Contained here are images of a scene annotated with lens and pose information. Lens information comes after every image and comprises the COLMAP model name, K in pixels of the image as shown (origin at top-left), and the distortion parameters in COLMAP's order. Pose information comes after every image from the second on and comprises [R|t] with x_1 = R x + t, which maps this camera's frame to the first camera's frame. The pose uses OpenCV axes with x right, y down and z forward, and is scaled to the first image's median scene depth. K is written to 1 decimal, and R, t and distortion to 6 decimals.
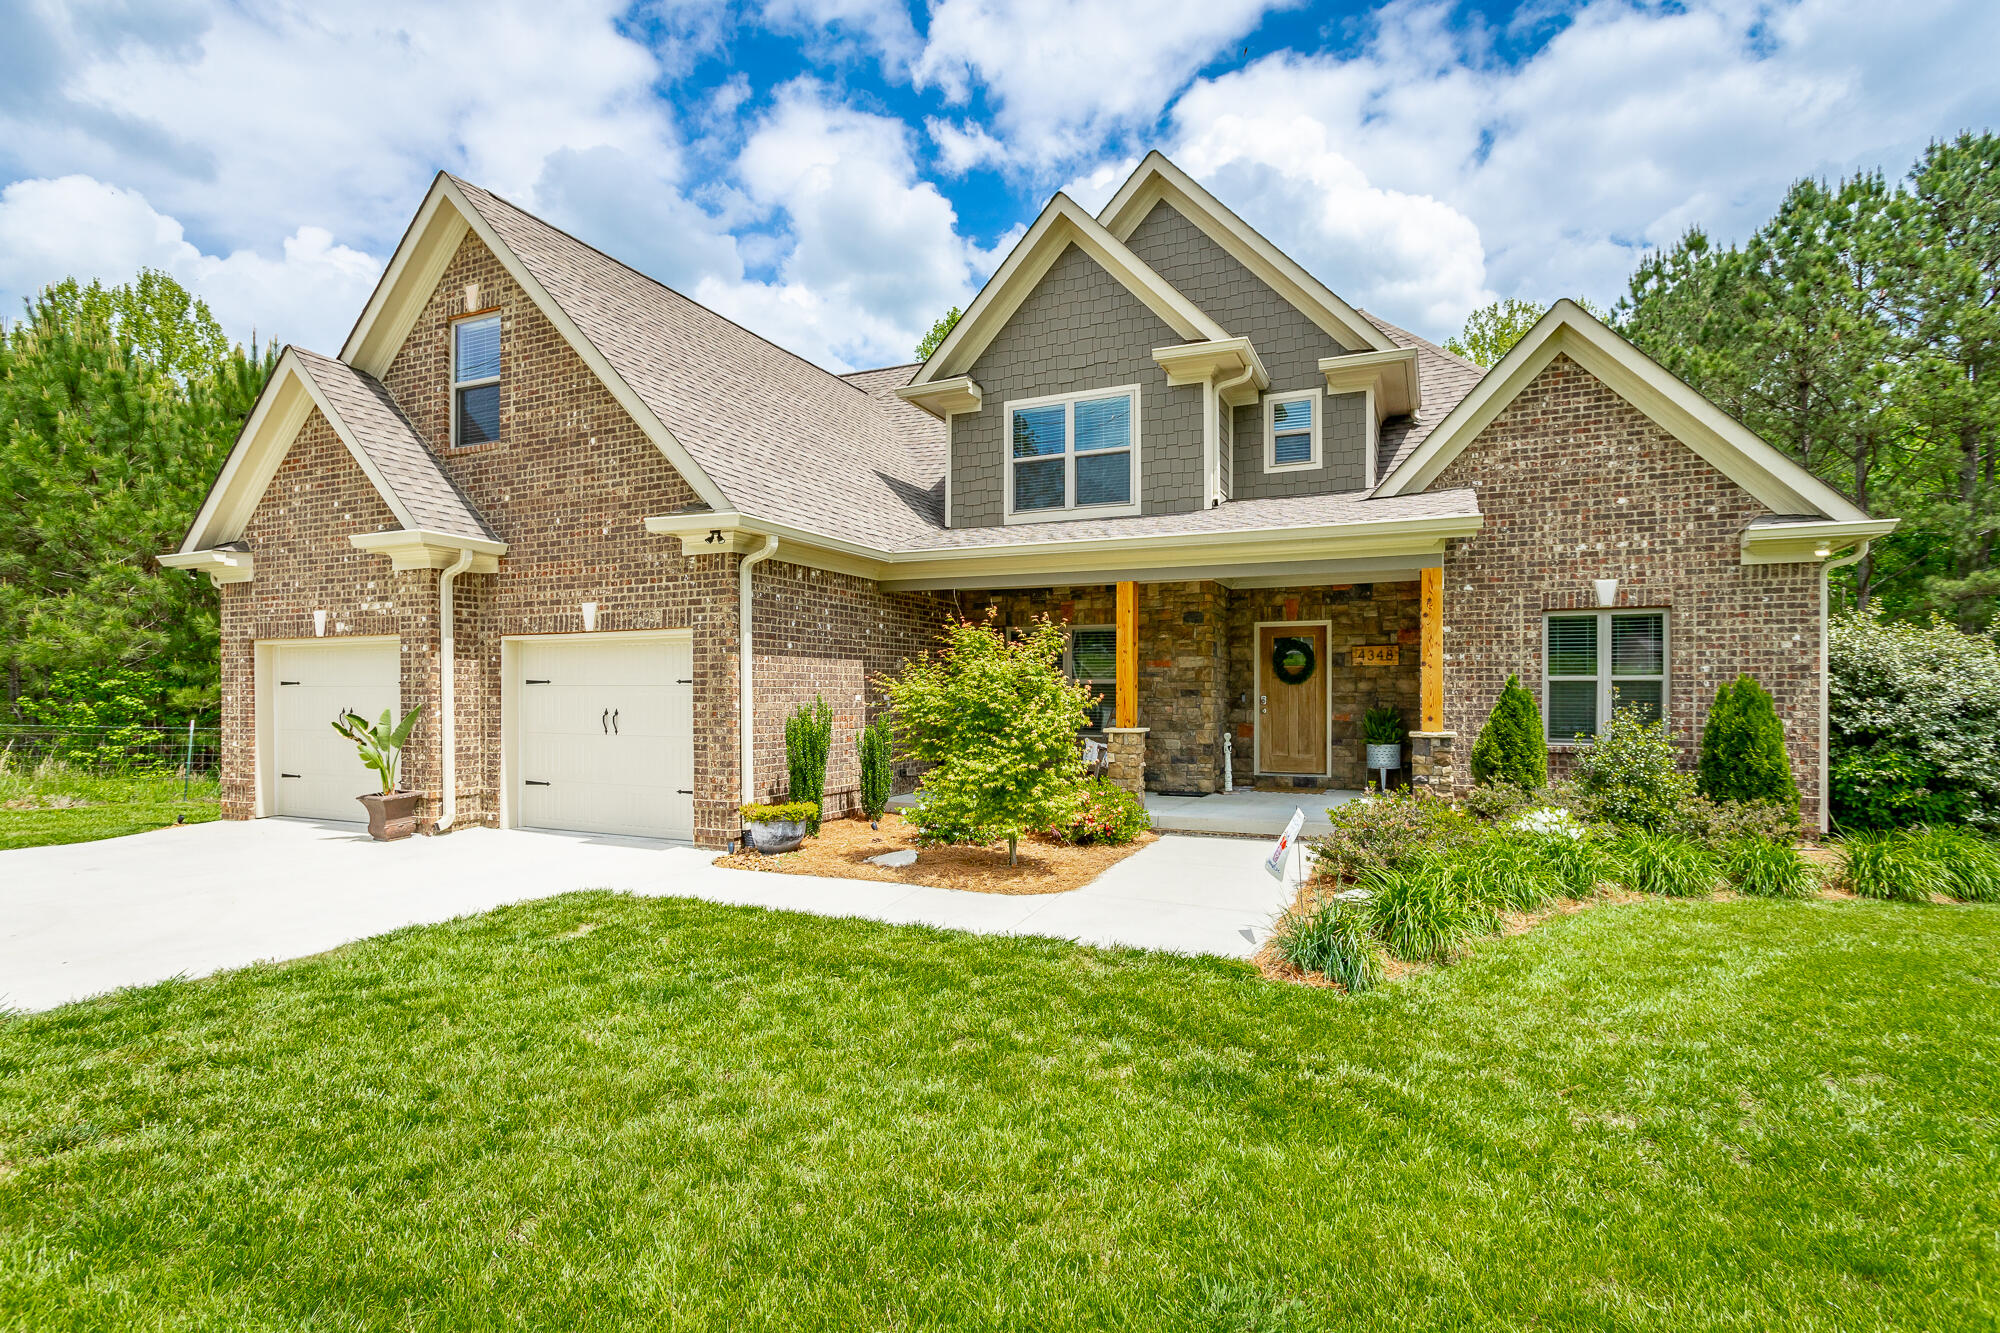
lens RADIAL K [[955.8, 0, 1001.3], [0, 955.8, 679.6], [0, 0, 1]] dist [0.001878, -0.000001]
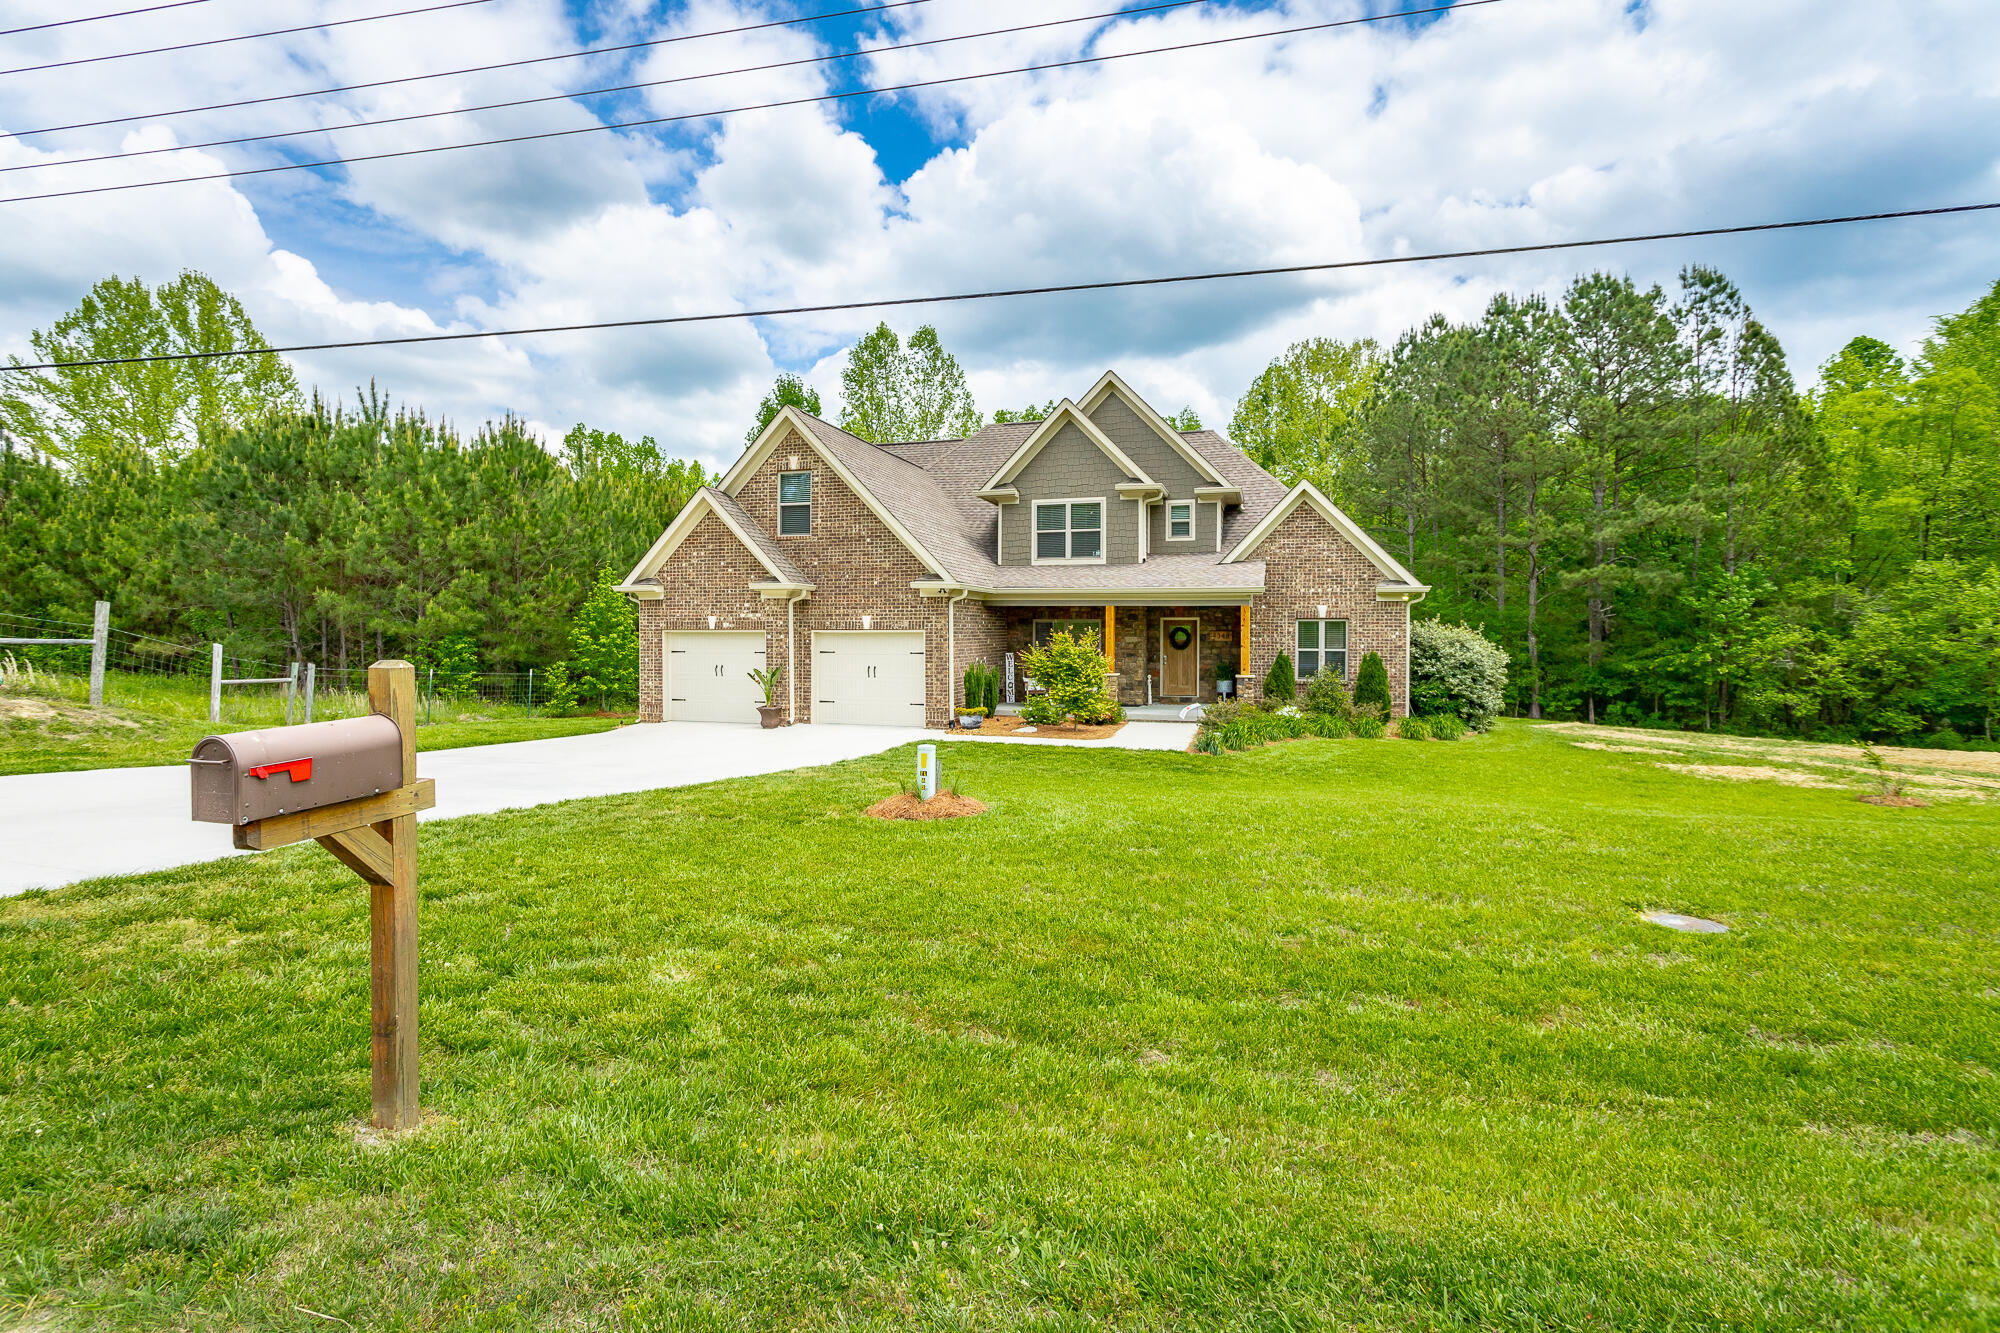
lens RADIAL K [[947.0, 0, 959.6], [0, 947.0, 626.1], [0, 0, 1]] dist [-0.002483, -0.000136]
pose [[0.993958, 0.001090, 0.109752, -0.437594], [-0.002301, 0.999938, 0.010913, -0.078328], [-0.109733, -0.011100, 0.993899, -1.075718]]
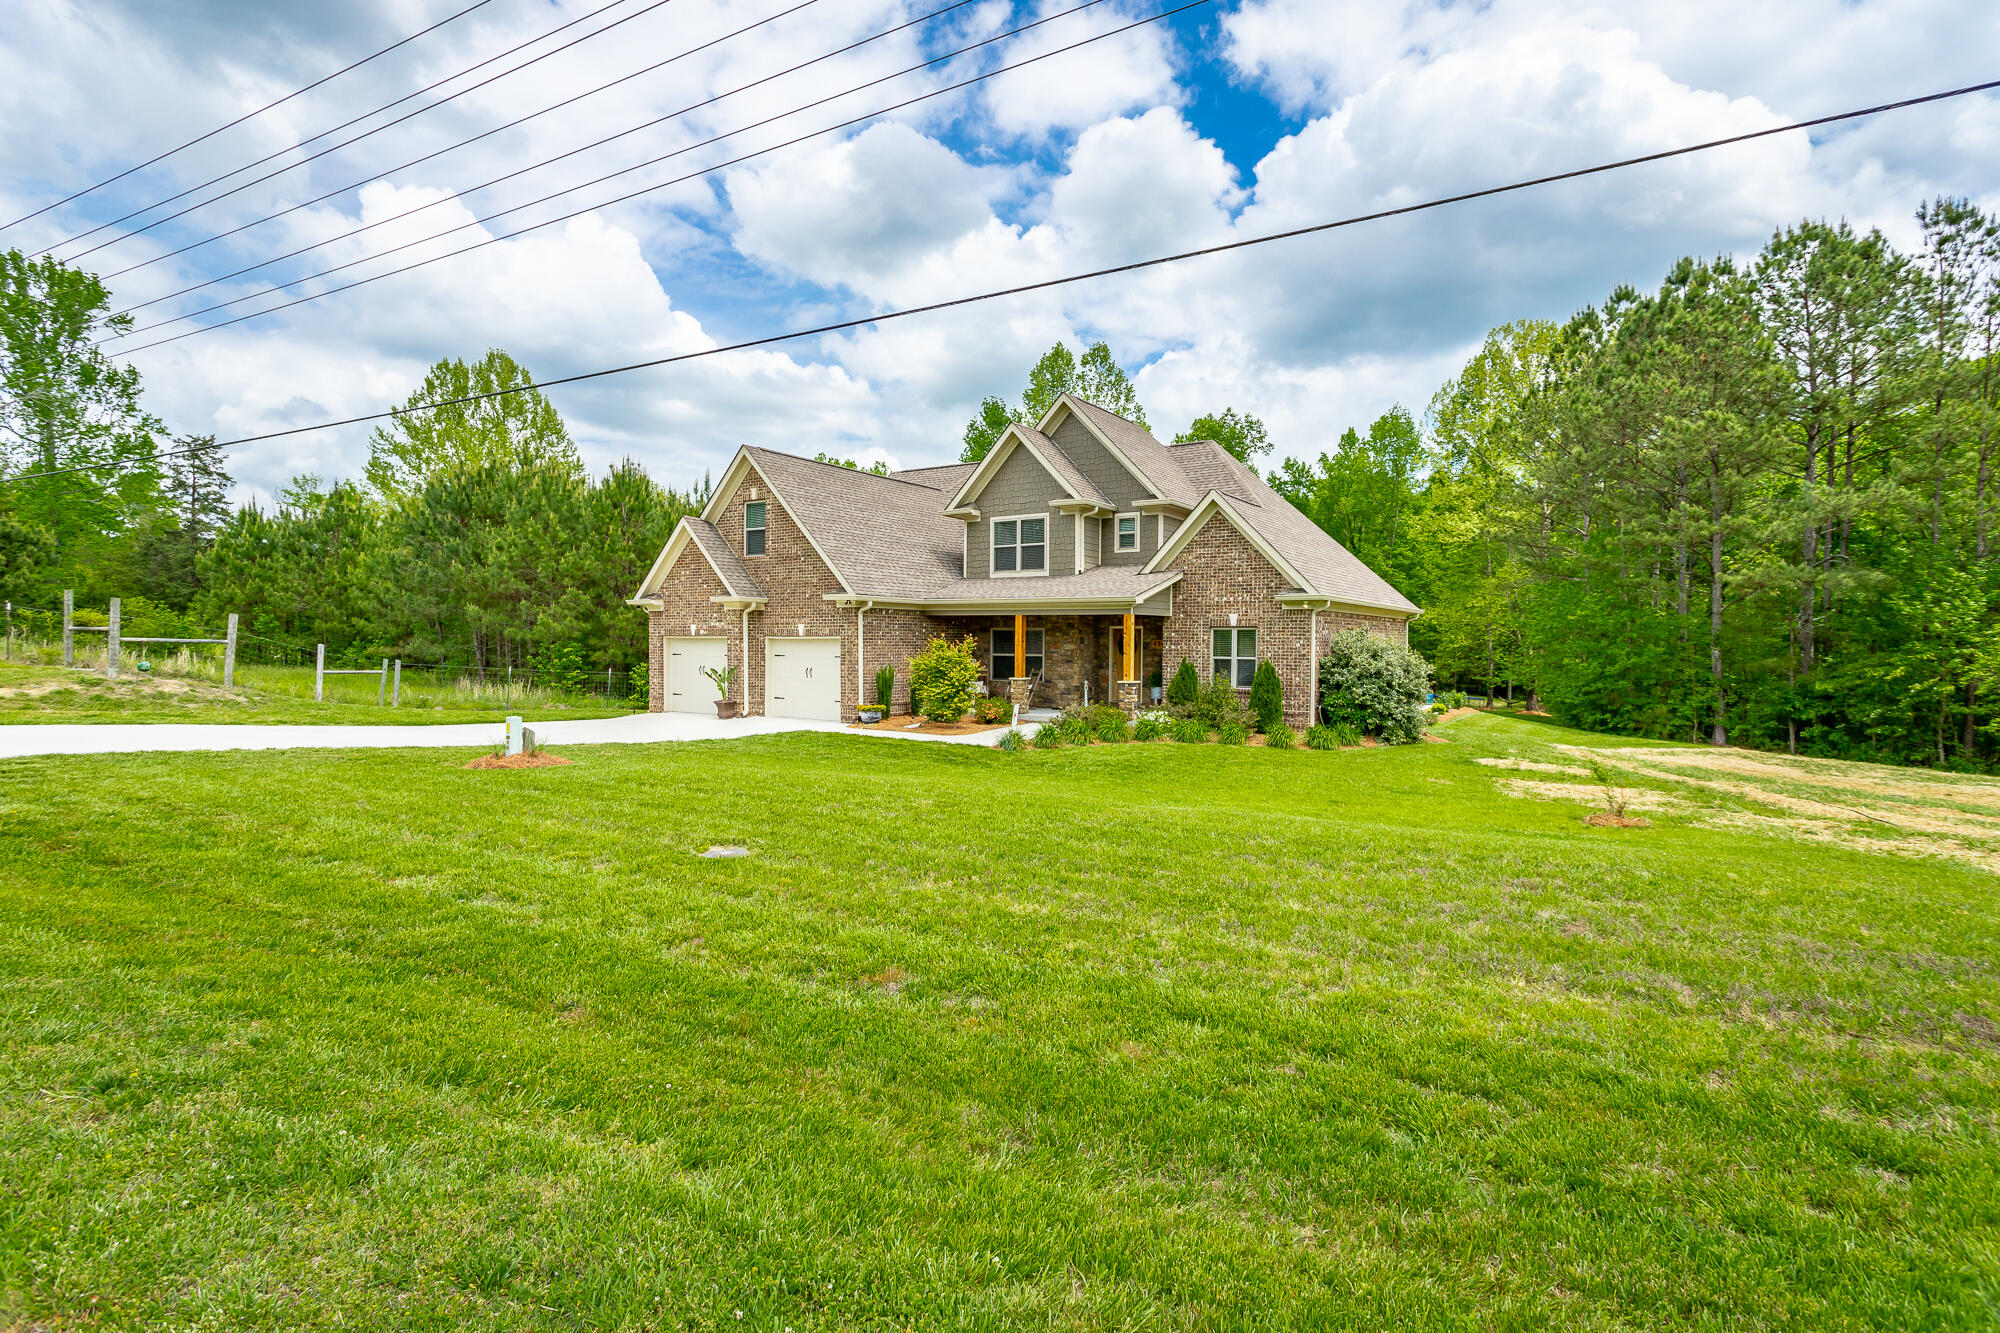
lens RADIAL K [[947.4, 0, 999.0], [0, 947.4, 646.3], [0, 0, 1]] dist [-0.001132, 0.000457]
pose [[0.985073, 0.006104, -0.172030, 0.473379], [-0.002671, 0.999793, 0.020181, -0.071765], [0.172117, -0.019420, 0.984885, -1.267277]]
